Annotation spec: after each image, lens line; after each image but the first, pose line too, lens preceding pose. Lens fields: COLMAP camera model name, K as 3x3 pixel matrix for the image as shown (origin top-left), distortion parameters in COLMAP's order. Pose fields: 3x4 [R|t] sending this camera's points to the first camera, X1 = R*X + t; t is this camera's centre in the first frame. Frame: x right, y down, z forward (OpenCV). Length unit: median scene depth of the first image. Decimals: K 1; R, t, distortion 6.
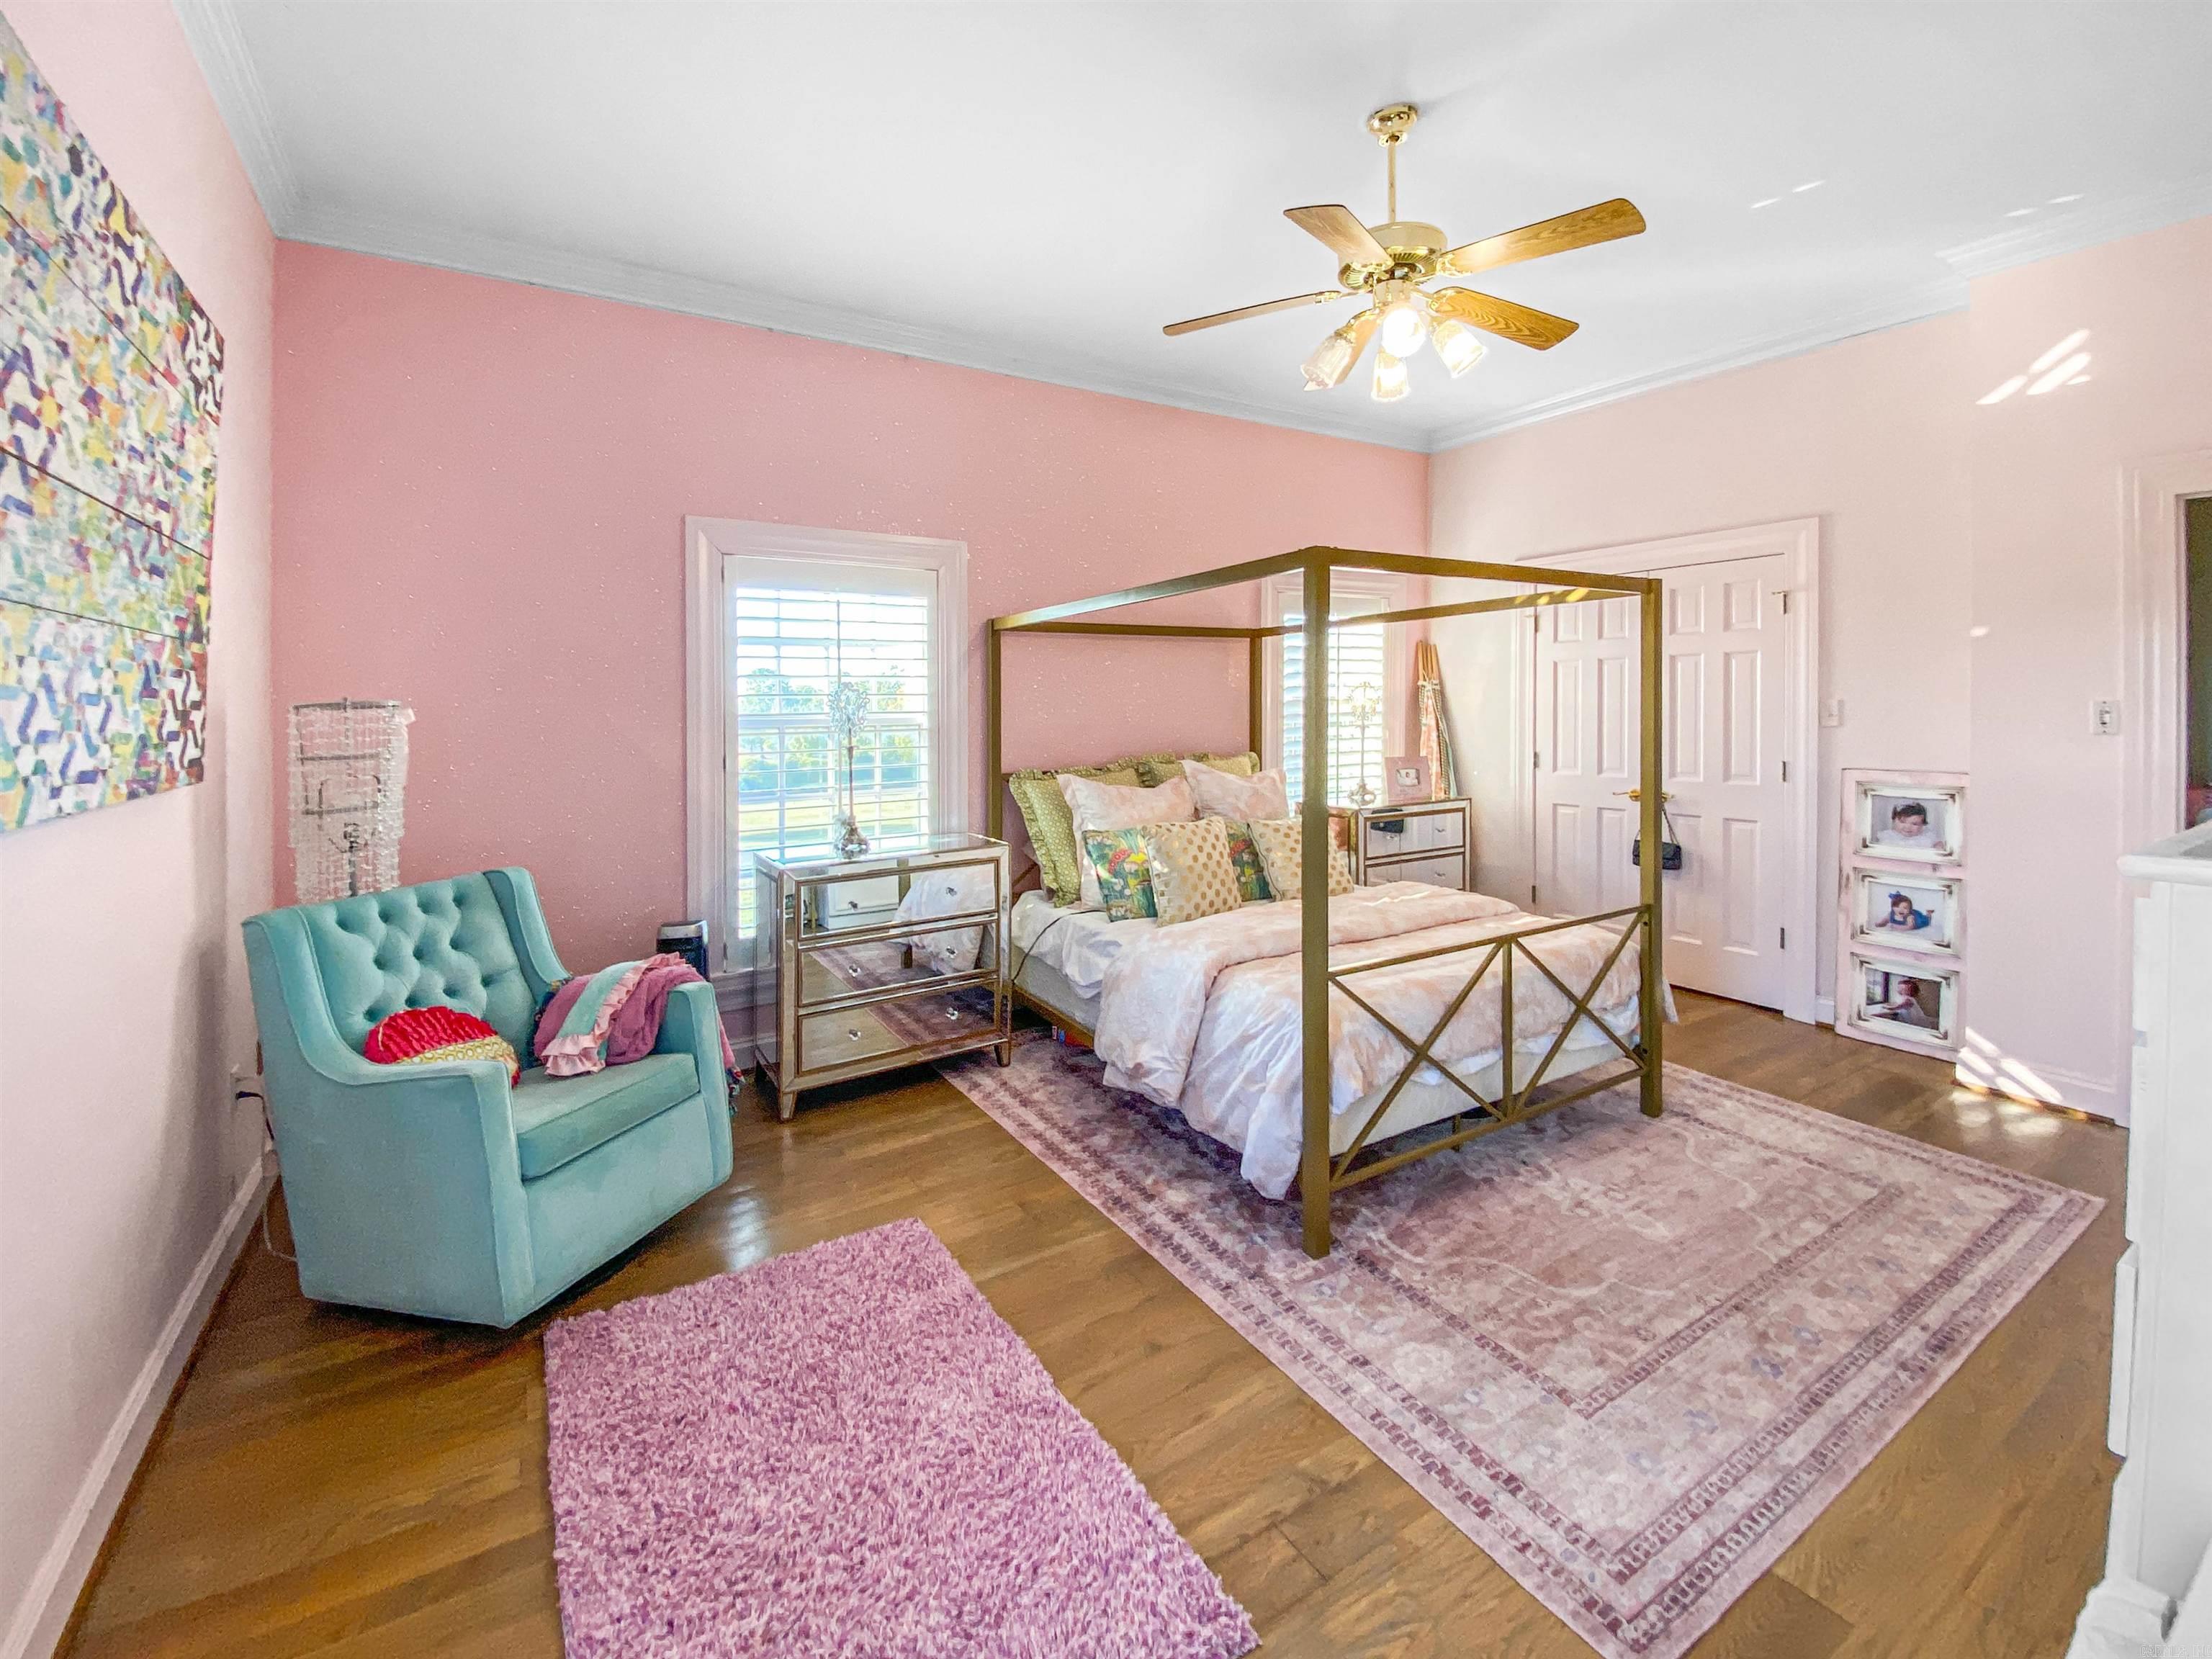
lens RADIAL K [[963.4, 0, 1102.3], [0, 963.4, 710.3], [0, 0, 1]] dist [-0.000916, -0.000080]
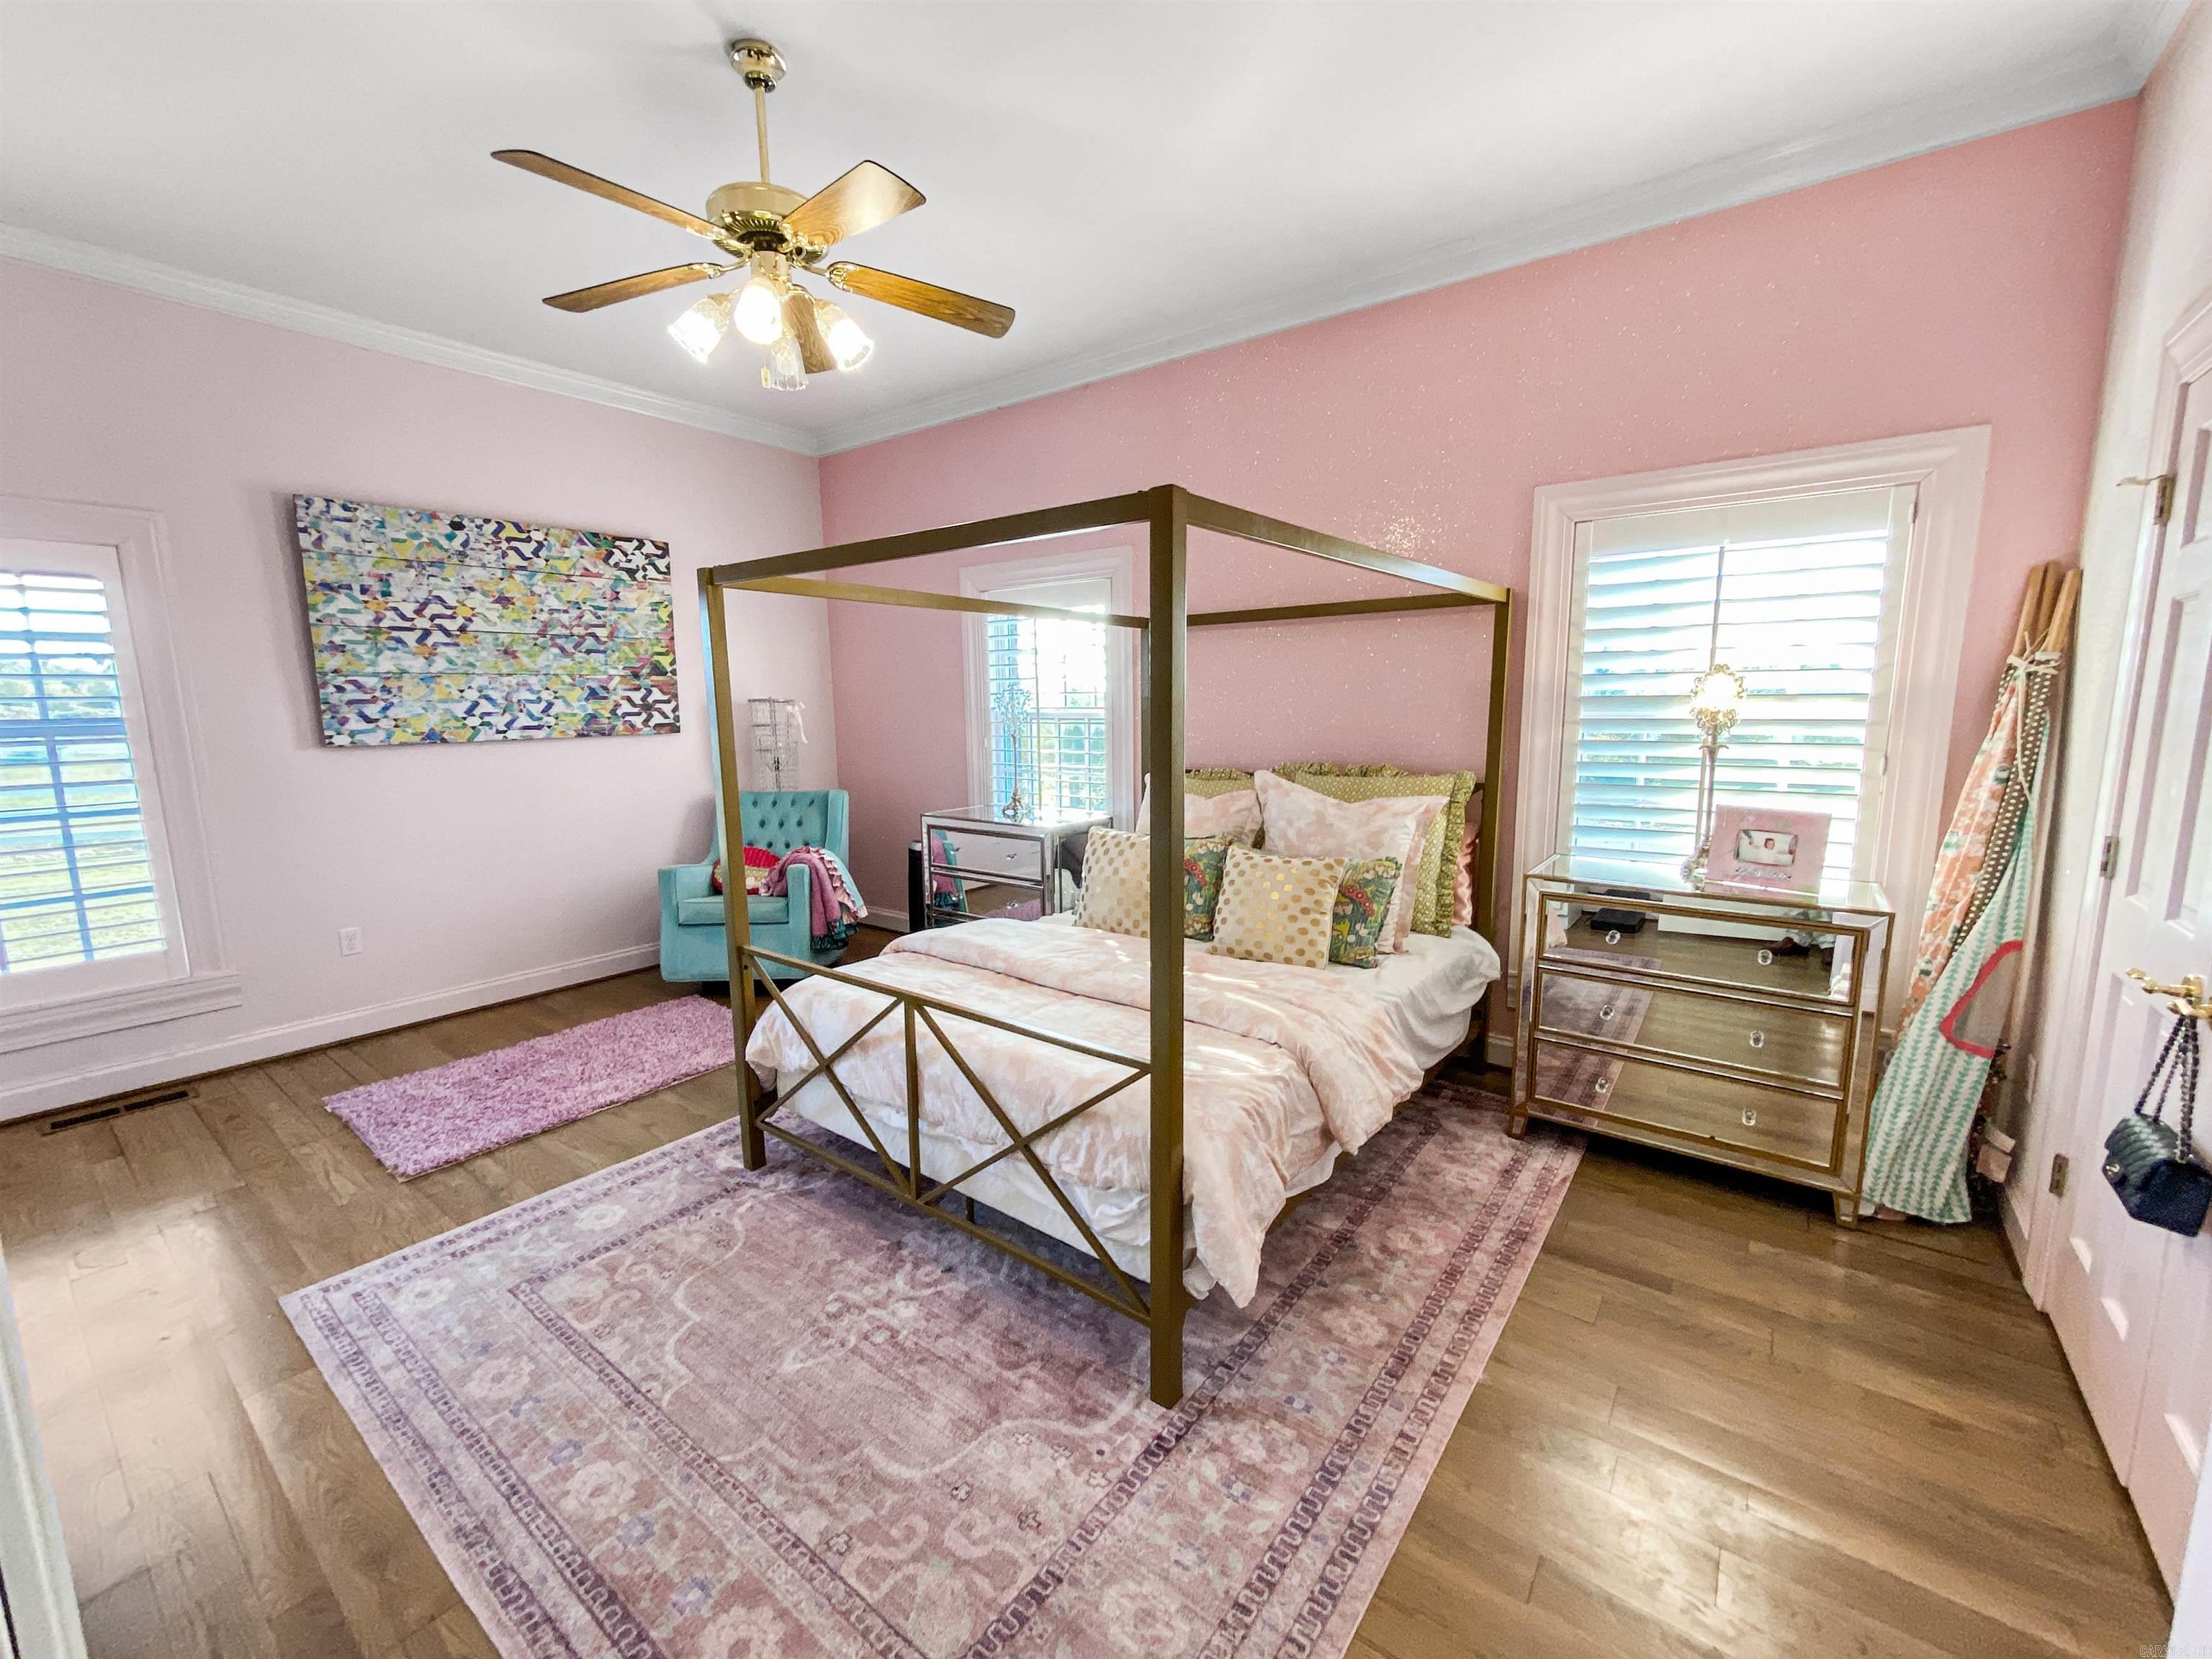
lens RADIAL K [[900.7, 0, 1095.7], [0, 900.7, 832.4], [0, 0, 1]] dist [0.021740, -0.000012]
pose [[0.346020, 0.150160, -0.926133, 1.173837], [0.005801, 0.986748, 0.162155, -0.032257], [0.938209, -0.061482, 0.340563, 0.888344]]
